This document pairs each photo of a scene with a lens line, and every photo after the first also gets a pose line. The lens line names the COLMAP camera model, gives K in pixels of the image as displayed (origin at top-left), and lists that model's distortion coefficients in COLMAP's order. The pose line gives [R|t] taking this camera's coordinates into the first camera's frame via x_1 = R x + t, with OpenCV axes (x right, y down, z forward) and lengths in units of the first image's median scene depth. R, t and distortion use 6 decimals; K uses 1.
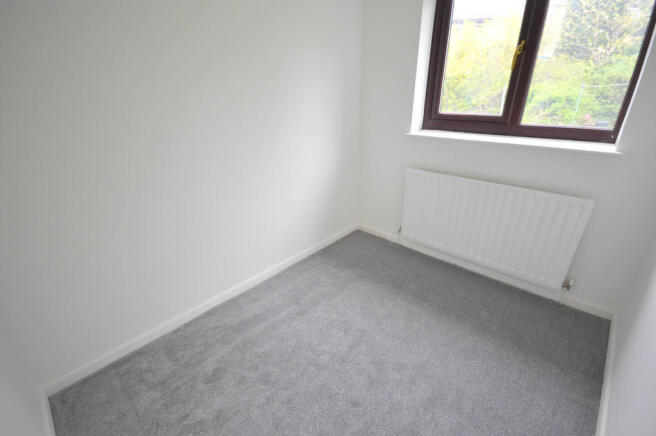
lens RADIAL K [[299.6, 0, 328.0], [0, 299.6, 218.0], [0, 0, 1]] dist [0.001316, 0.000223]
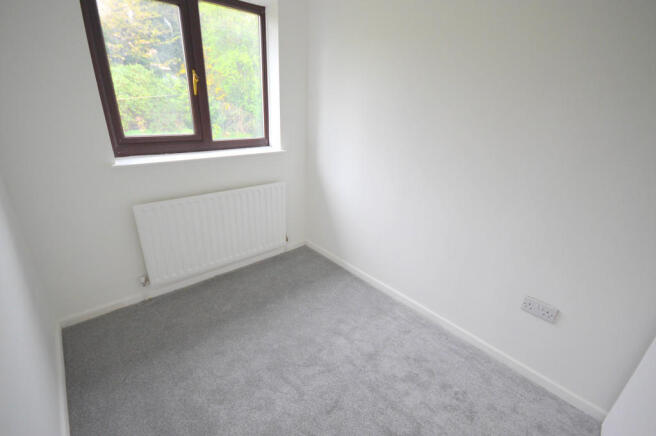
lens RADIAL K [[299.6, 0, 328.0], [0, 299.6, 218.0], [0, 0, 1]] dist [0.001316, 0.000223]
pose [[0.069298, -0.323686, 0.943623, -0.493636], [0.370475, 0.886602, 0.276919, -0.177003], [-0.926254, 0.330399, 0.181358, 0.408963]]
